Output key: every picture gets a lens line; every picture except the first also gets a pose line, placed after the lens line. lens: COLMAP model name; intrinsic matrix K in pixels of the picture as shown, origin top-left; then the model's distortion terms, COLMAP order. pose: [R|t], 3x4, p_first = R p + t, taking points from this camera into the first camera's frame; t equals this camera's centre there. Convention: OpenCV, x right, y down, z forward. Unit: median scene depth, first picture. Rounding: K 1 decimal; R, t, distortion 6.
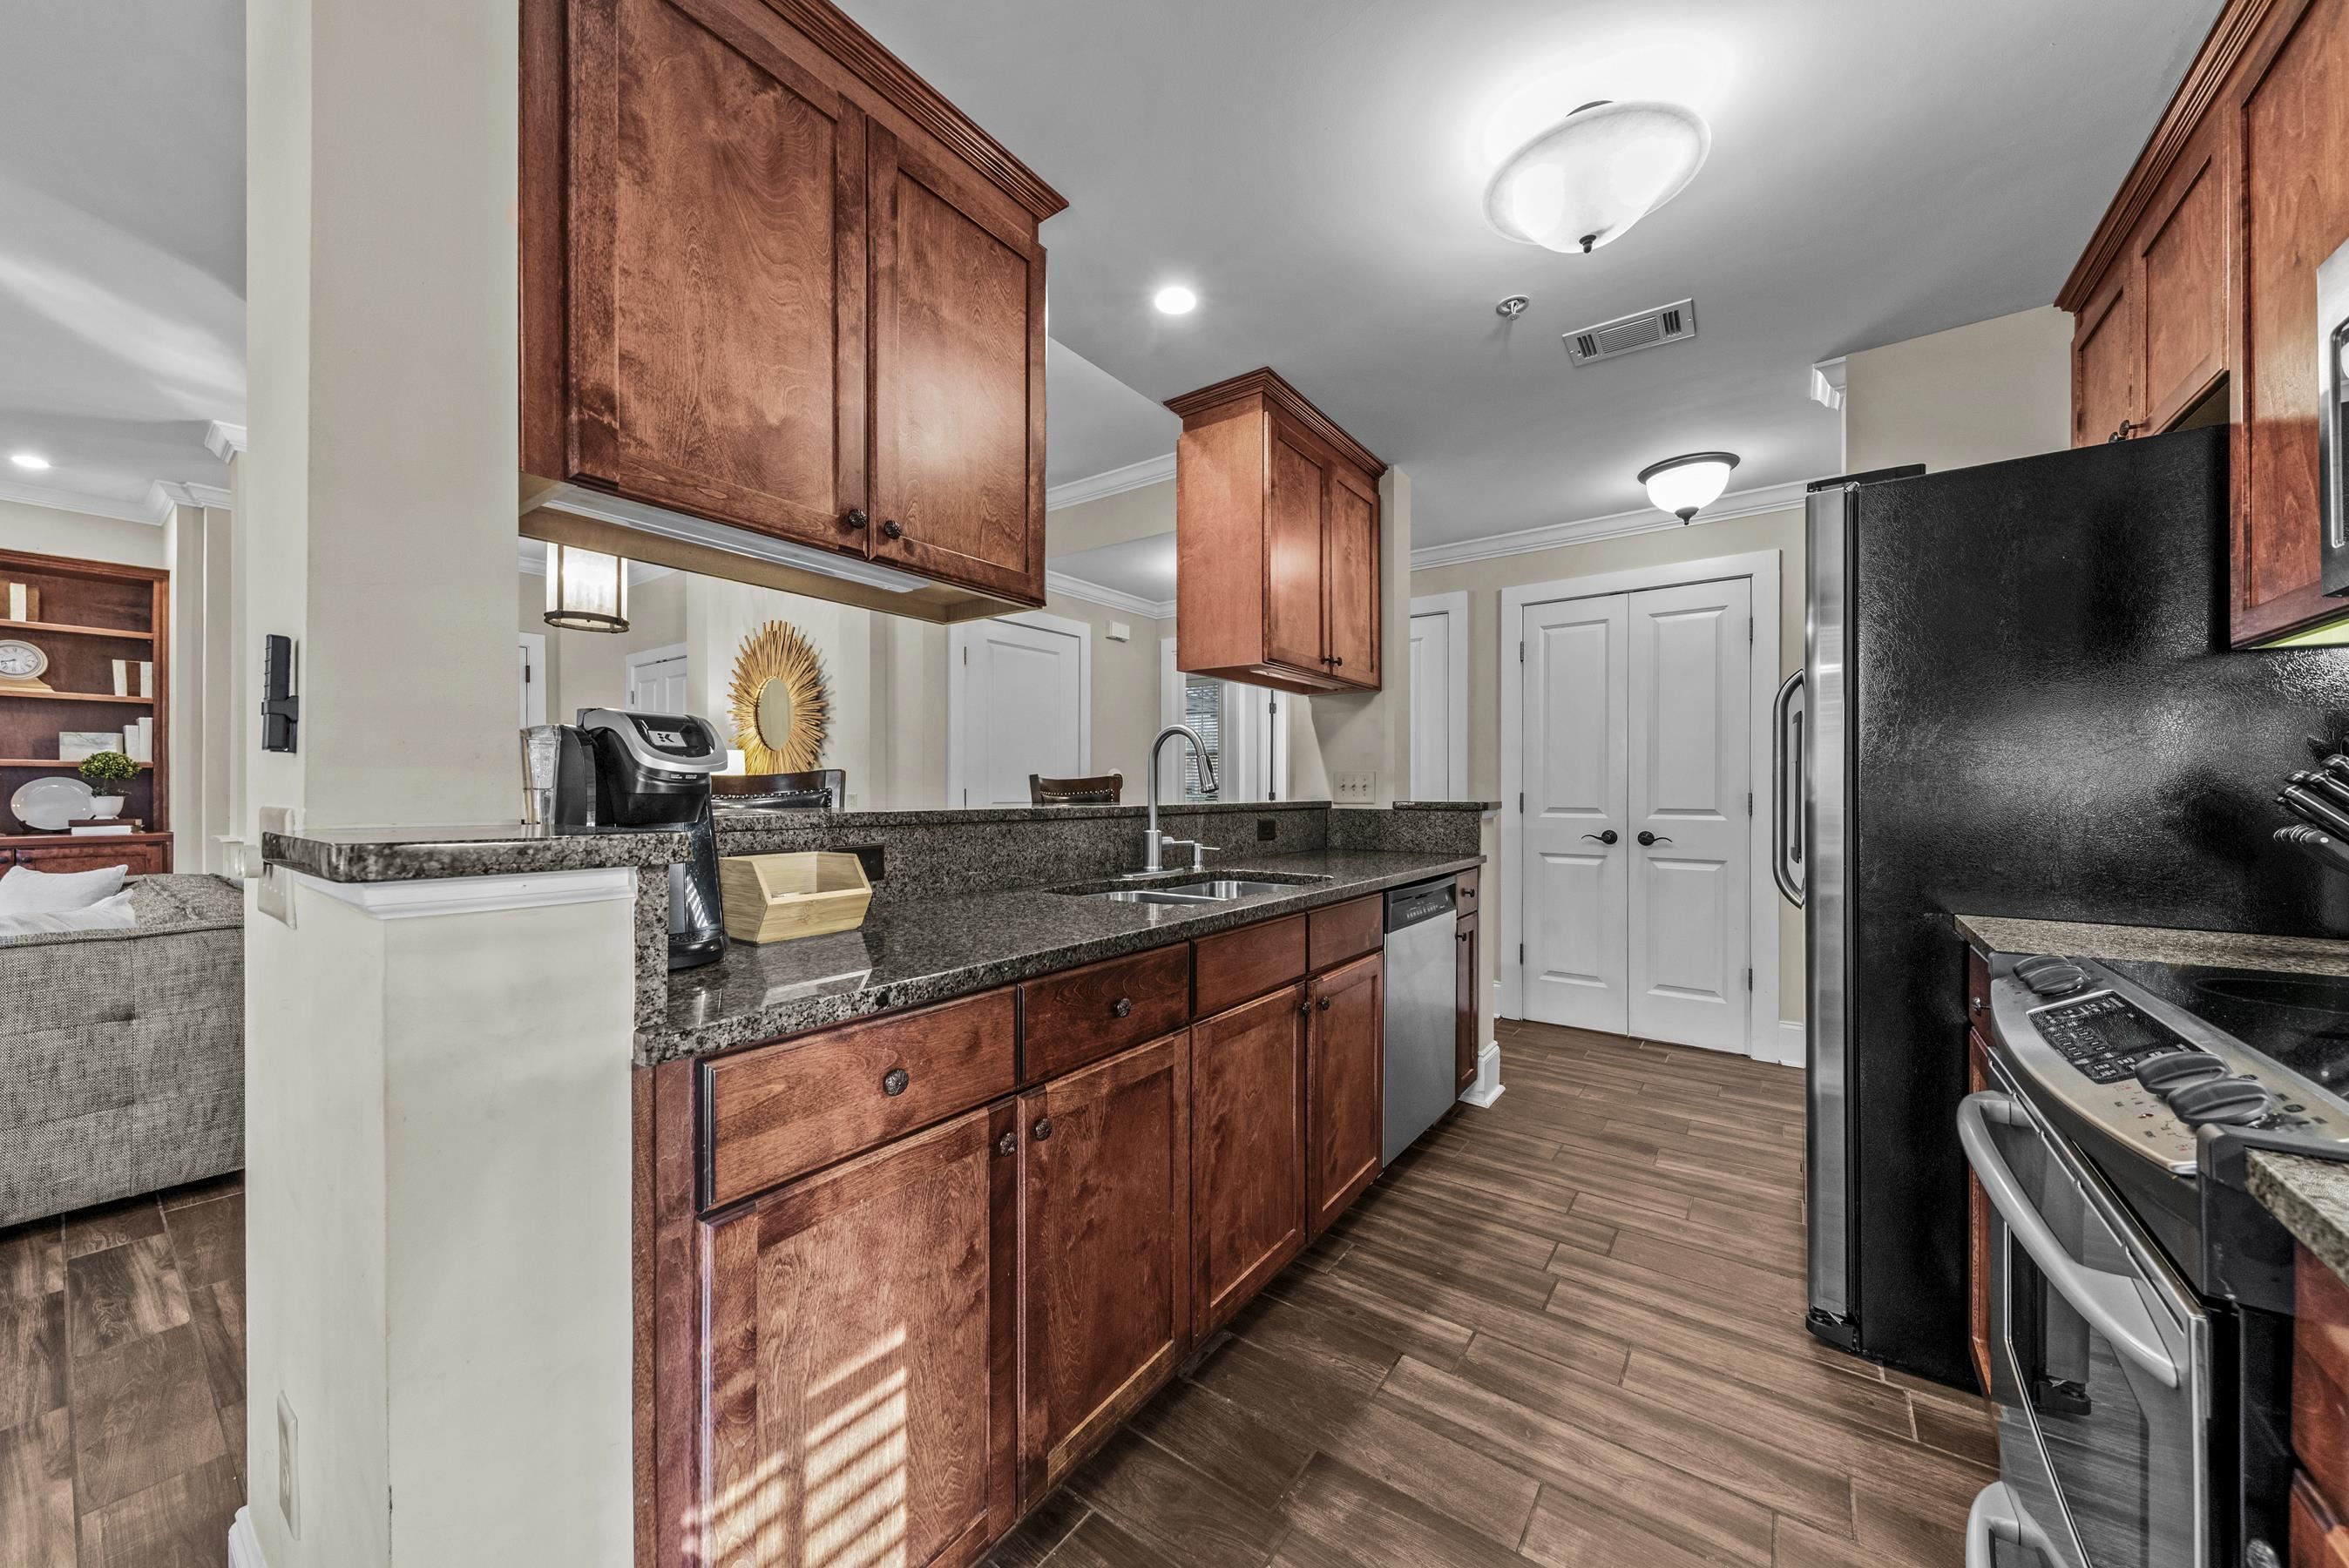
lens RADIAL K [[817.0, 0, 1138.3], [0, 817.0, 792.9], [0, 0, 1]] dist [0.011283, -0.004121]
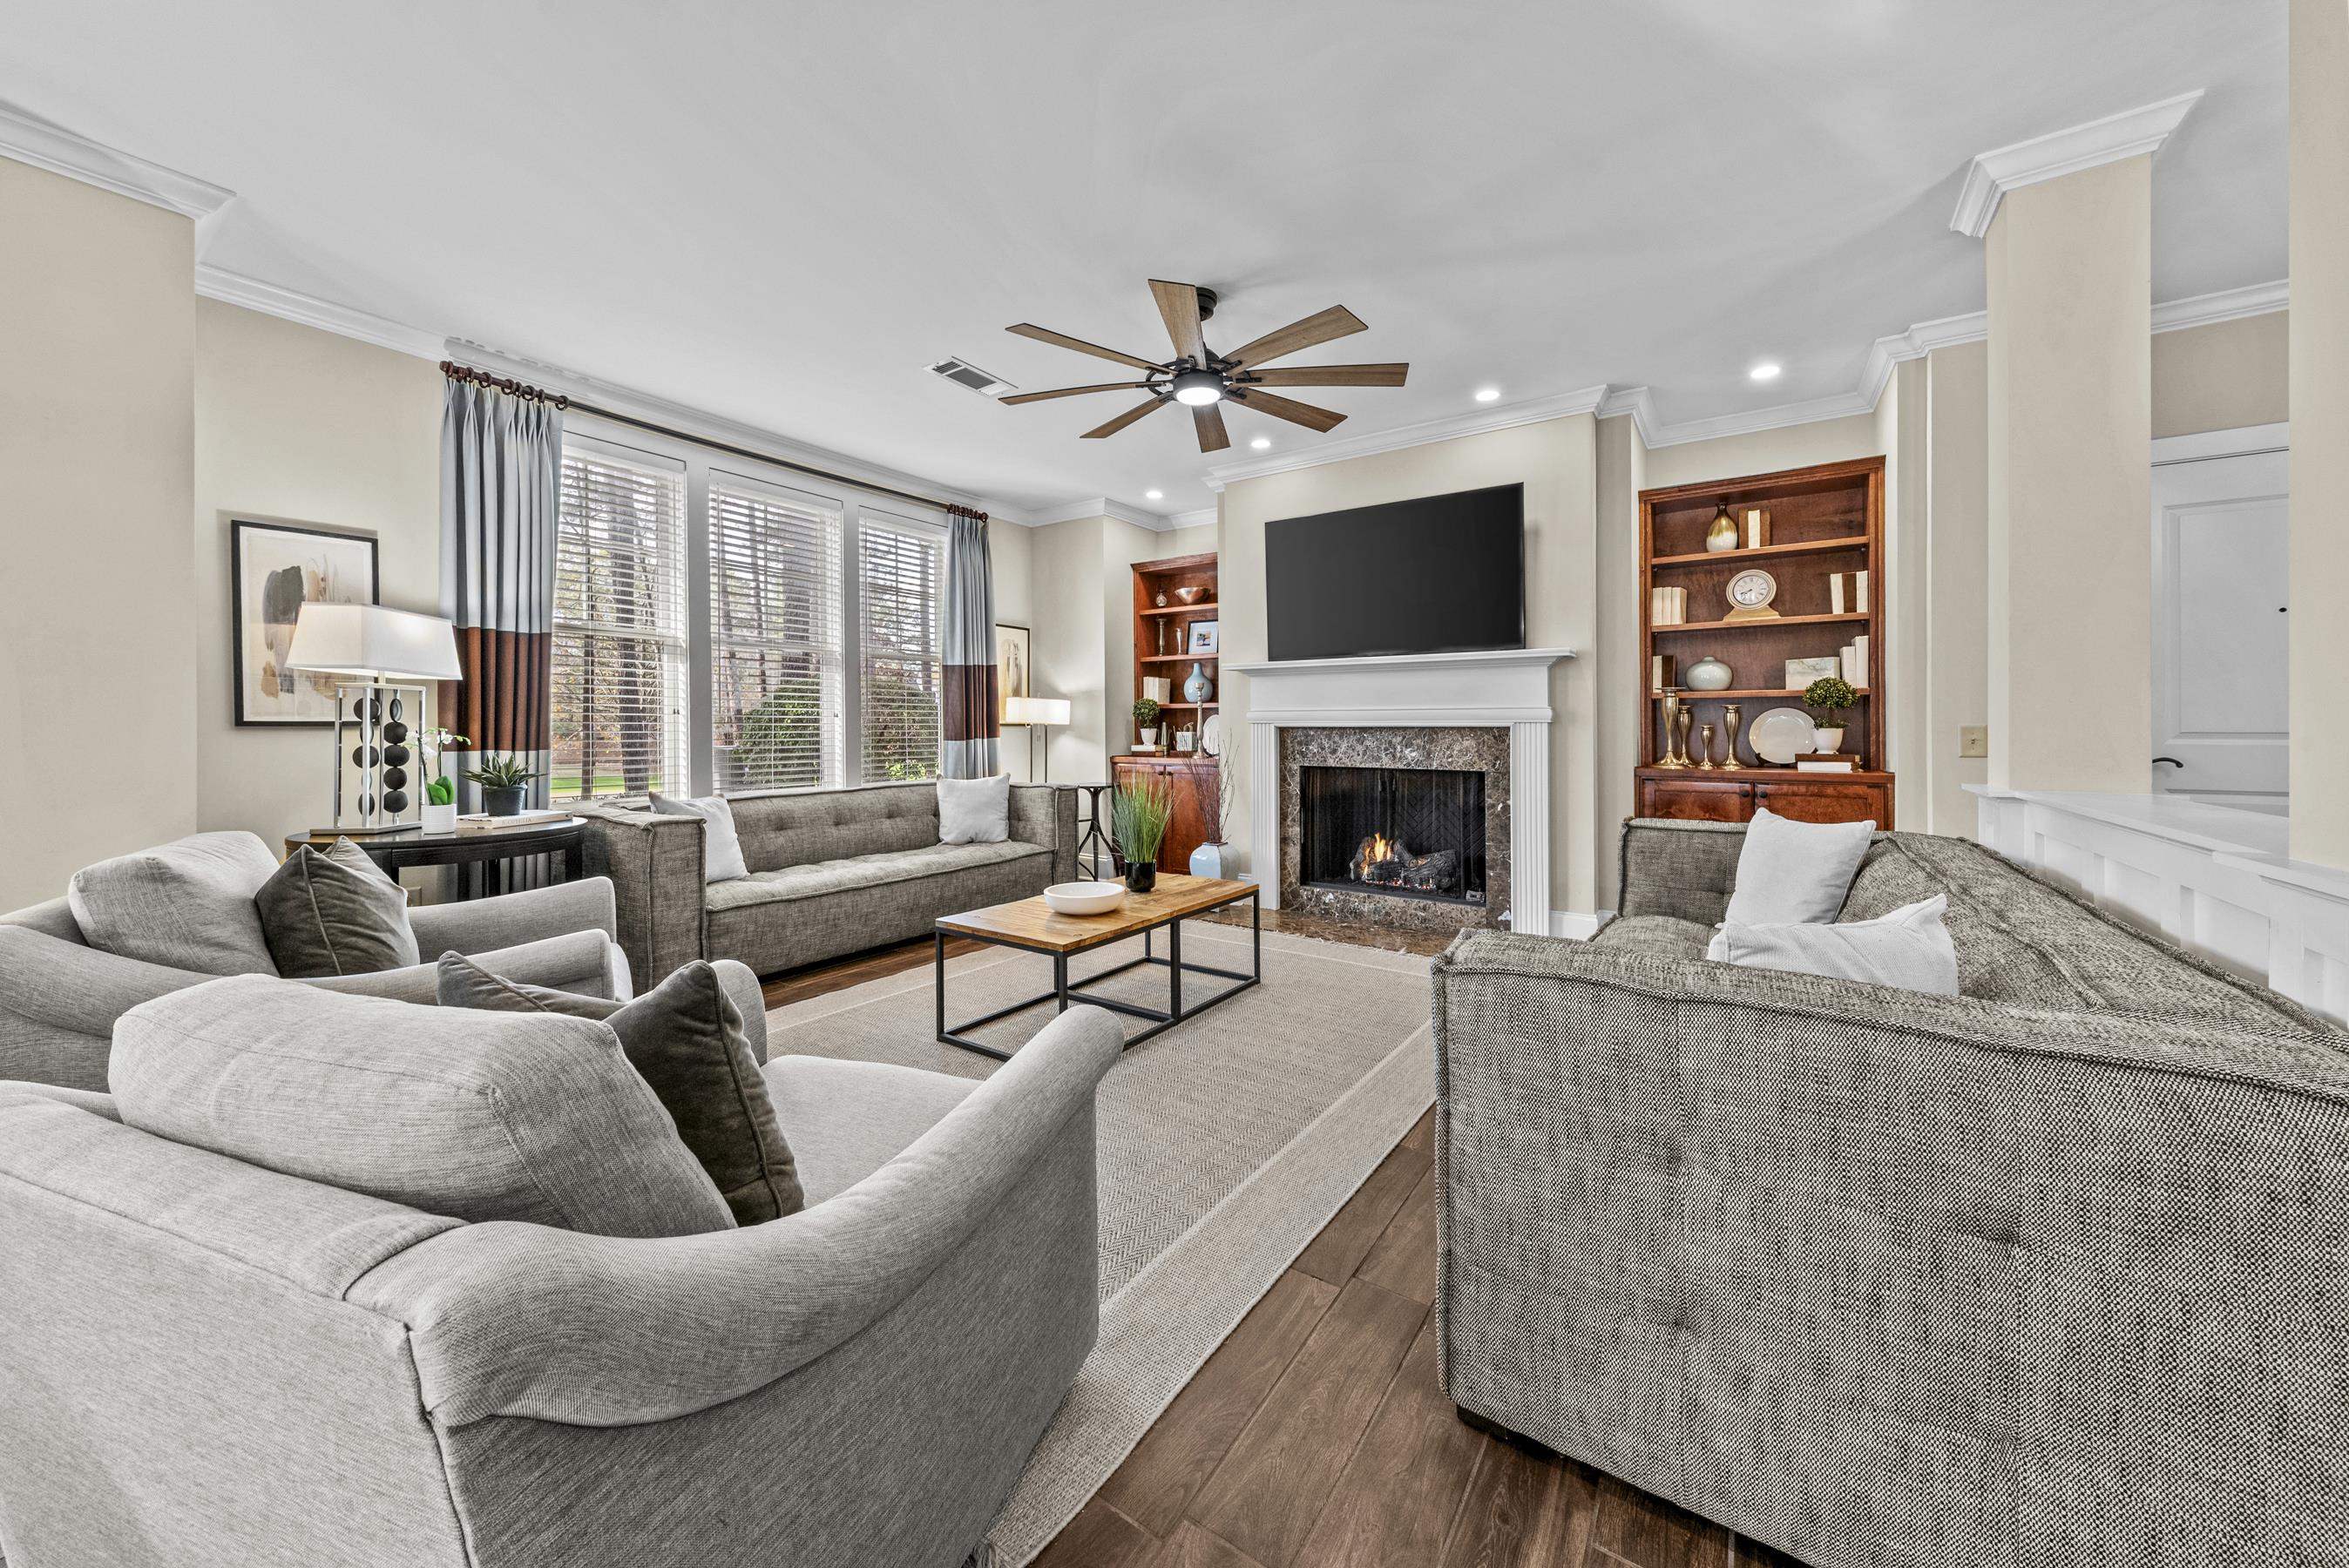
lens RADIAL K [[817.0, 0, 1222.2], [0, 817.0, 732.9], [0, 0, 1]] dist [0.011283, -0.004121]
pose [[0.076207, 0.004012, -0.997084, -0.800279], [0.002690, 0.999987, 0.004229, 0.006796], [0.997088, -0.003005, 0.076195, 0.539821]]
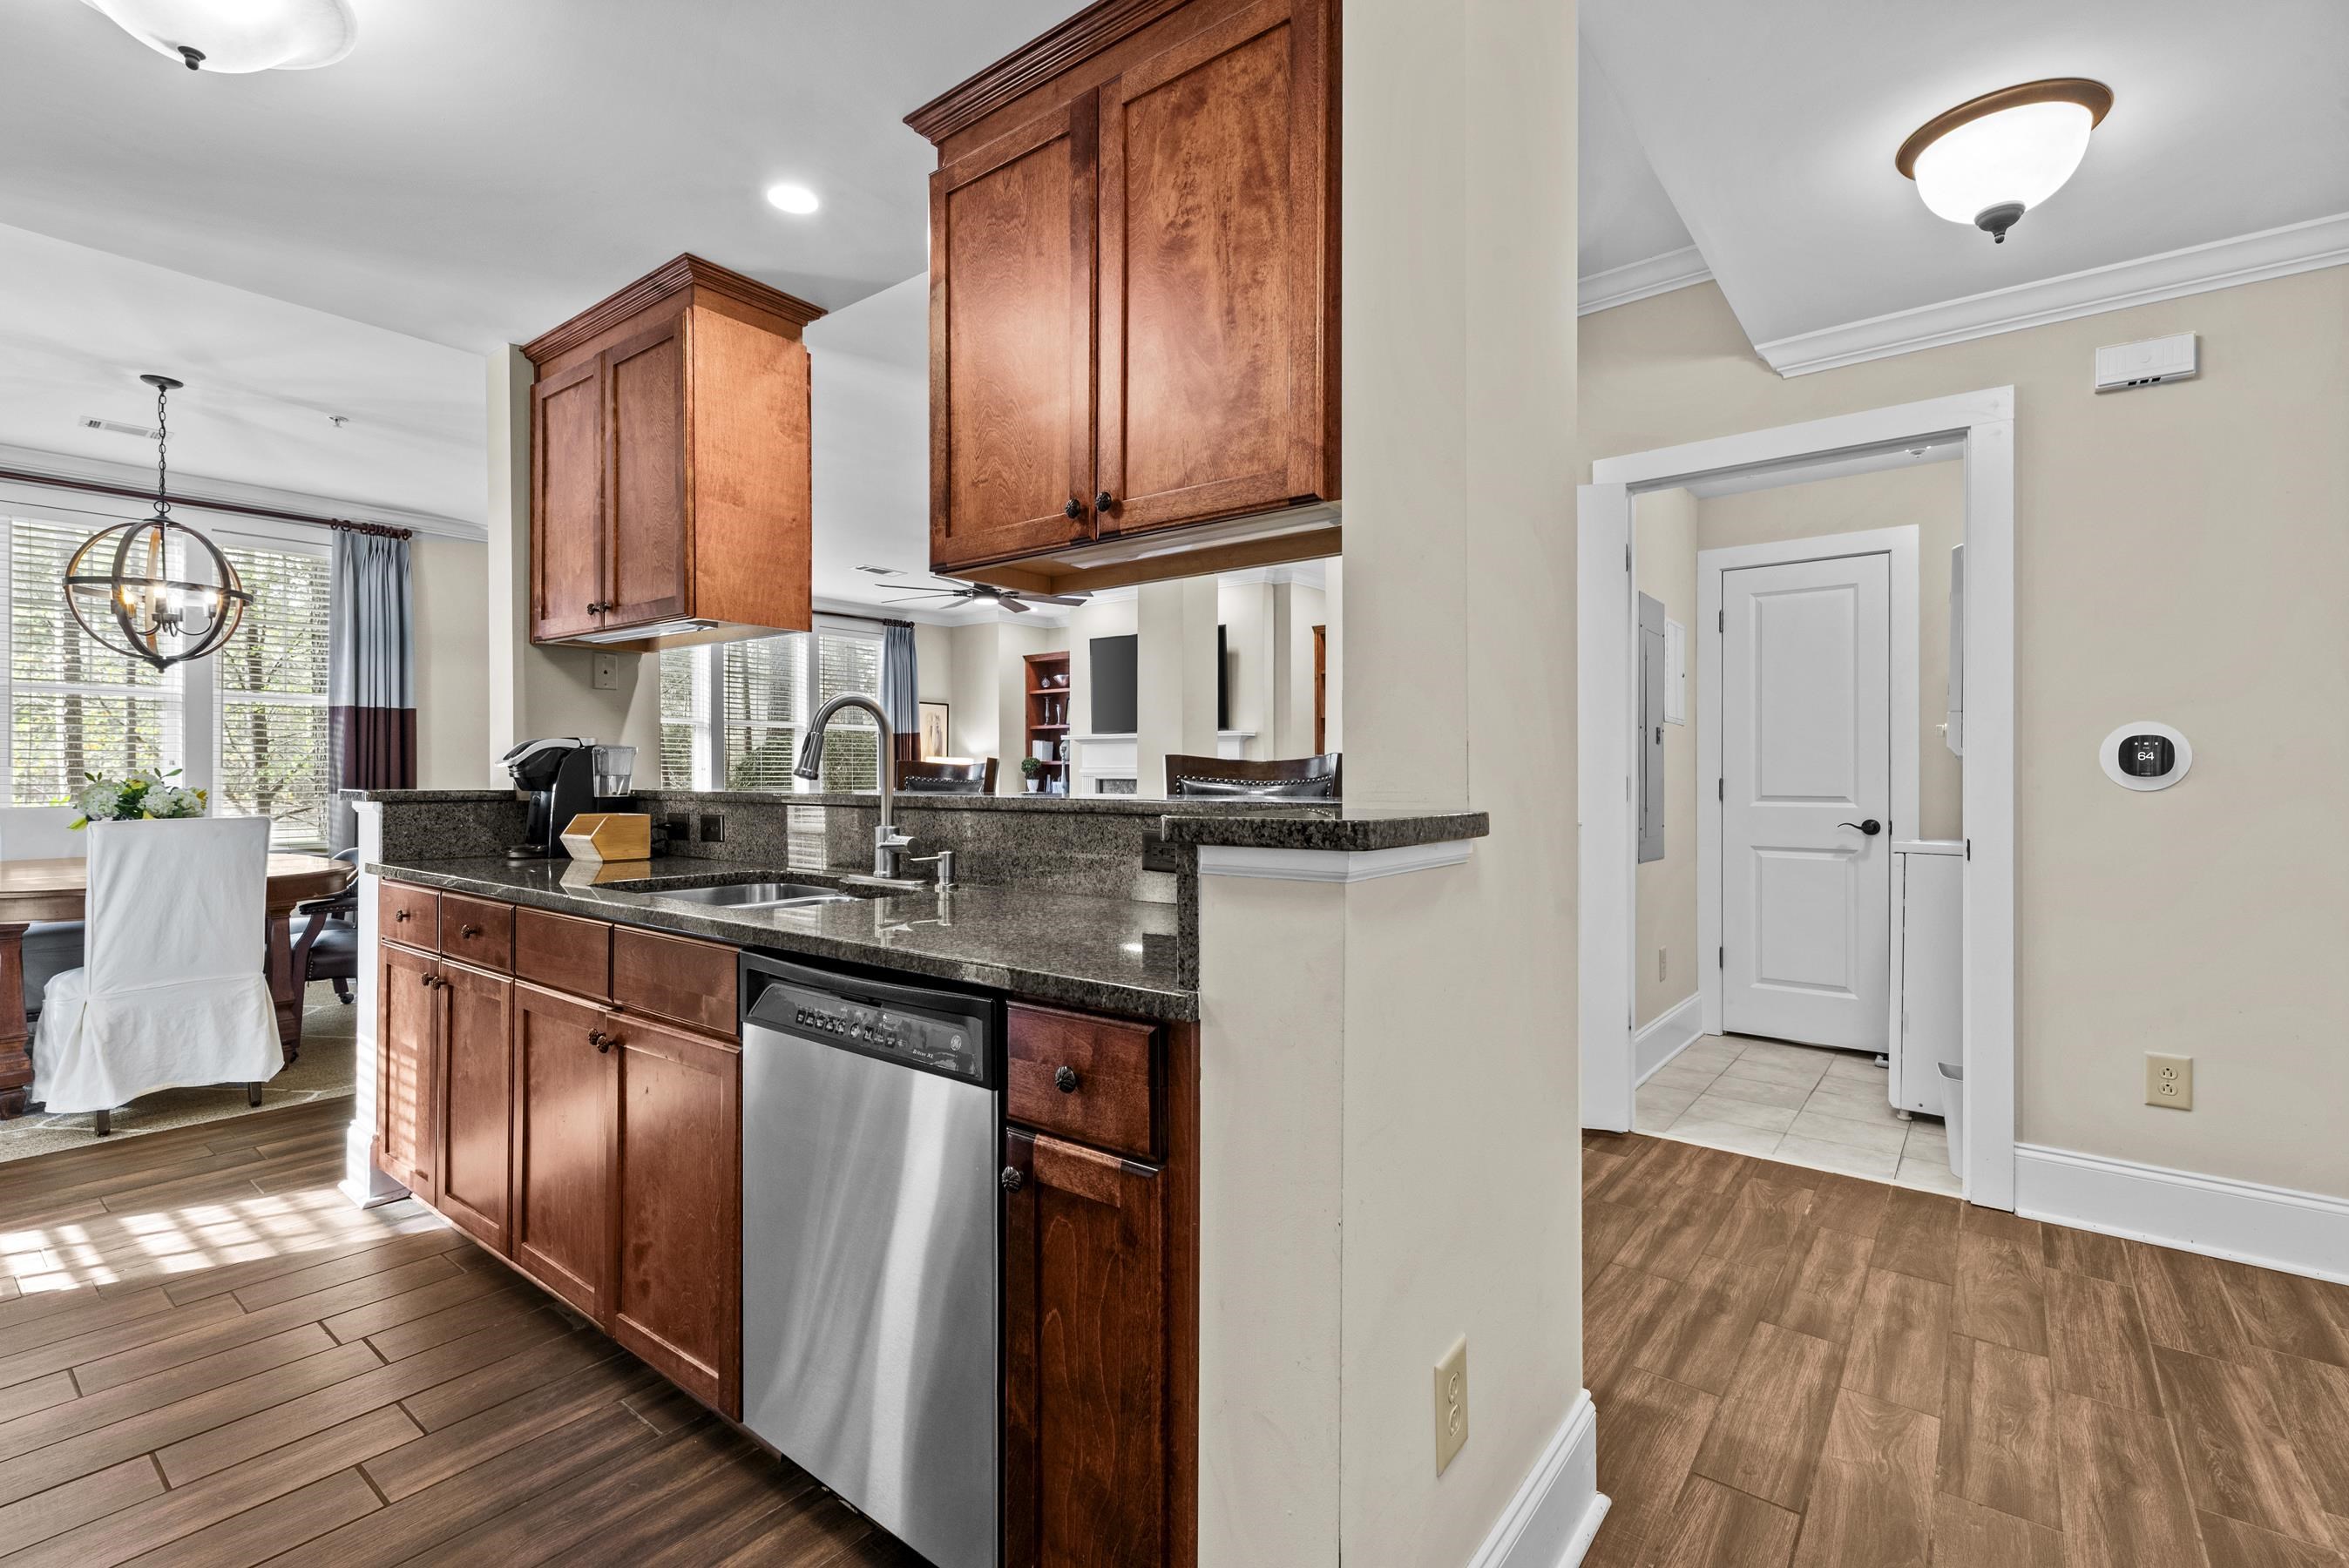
lens RADIAL K [[1022.4, 0, 1248.0], [0, 1022.4, 788.7], [0, 0, 1]] dist [0.002579, -0.000824]
pose [[0.023163, 0.009715, -0.999684, 1.034571], [-0.001101, 0.999952, 0.009692, -0.000769], [0.999731, 0.000876, 0.023173, 1.346721]]
